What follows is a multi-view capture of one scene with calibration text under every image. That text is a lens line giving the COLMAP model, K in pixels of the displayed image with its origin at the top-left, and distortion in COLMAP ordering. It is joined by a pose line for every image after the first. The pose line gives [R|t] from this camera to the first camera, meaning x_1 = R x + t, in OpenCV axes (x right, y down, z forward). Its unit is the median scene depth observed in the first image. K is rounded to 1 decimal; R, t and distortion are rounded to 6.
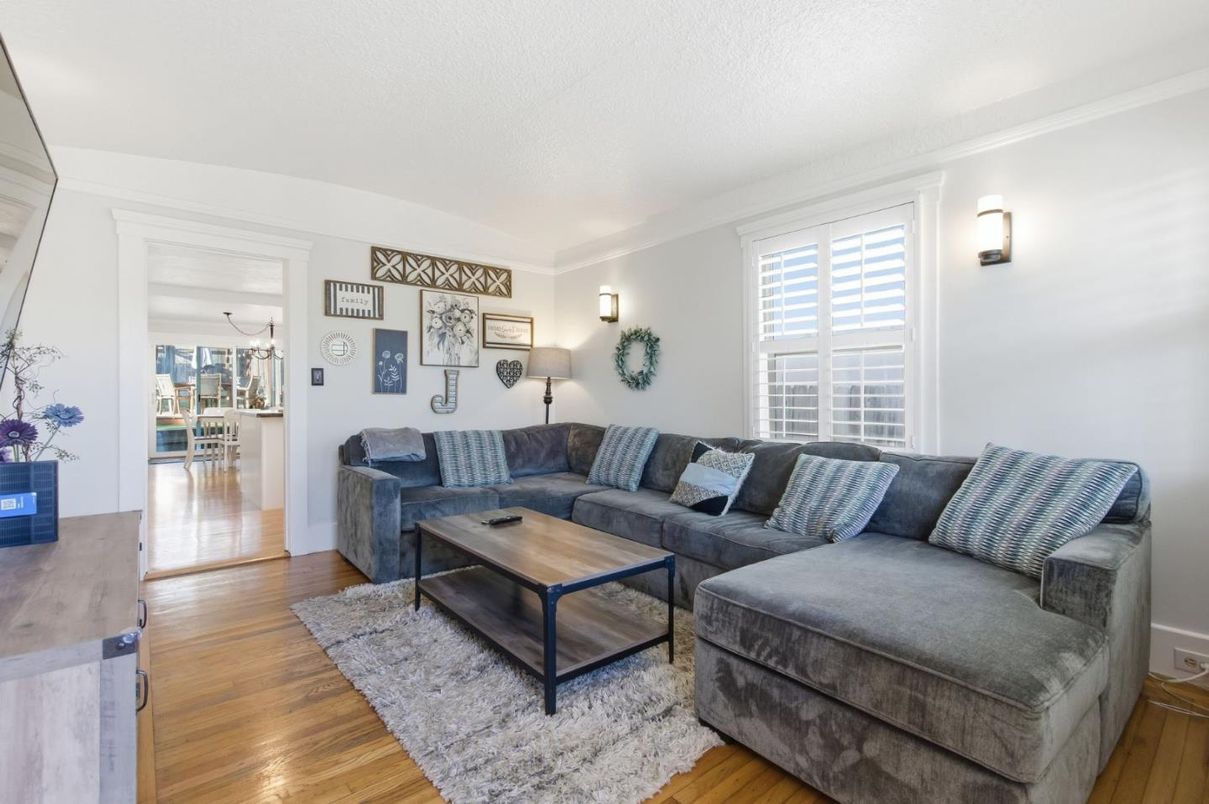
lens RADIAL K [[548.8, 0, 615.1], [0, 548.8, 395.0], [0, 0, 1]] dist [0.004515, -0.000572]
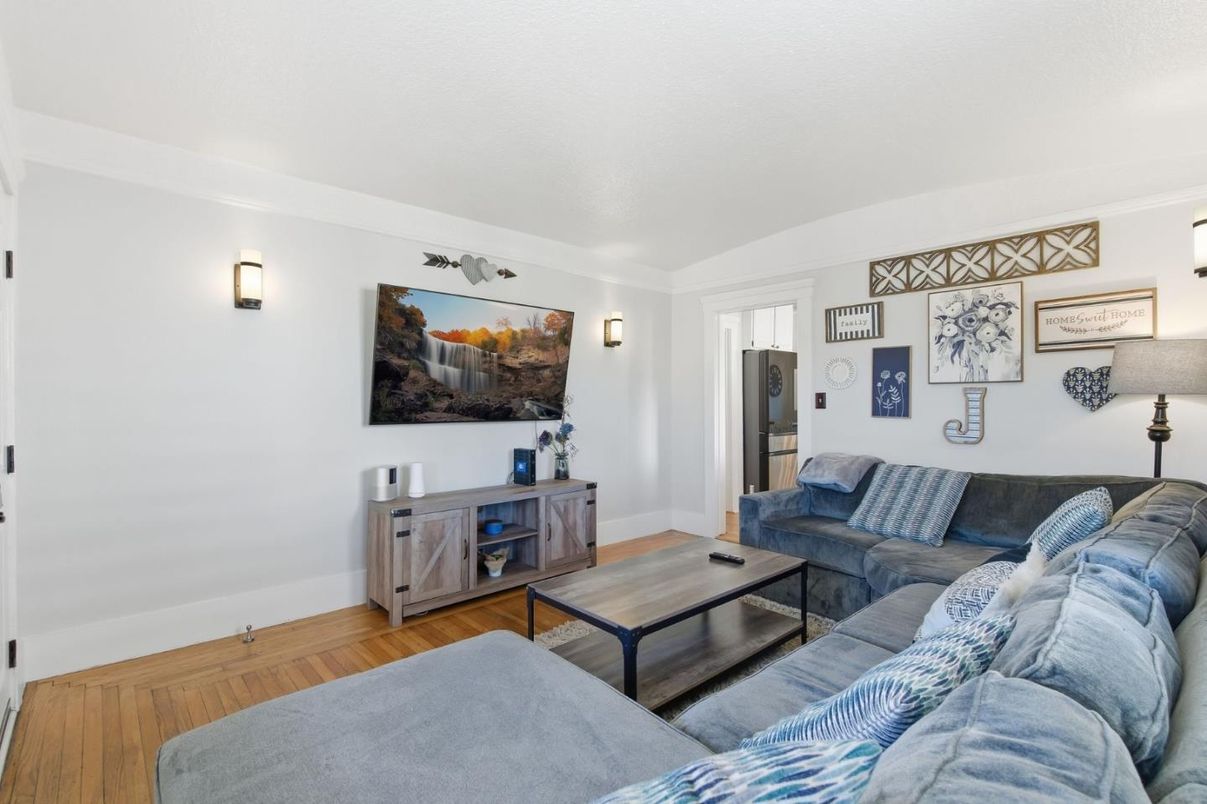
lens RADIAL K [[547.8, 0, 616.1], [0, 547.8, 404.9], [0, 0, 1]] dist [0.004515, -0.000572]
pose [[0.044845, -0.002018, -0.998992, 0.449297], [-0.008150, 0.999964, -0.002385, -0.016123], [0.998961, 0.008249, 0.044827, 0.478081]]
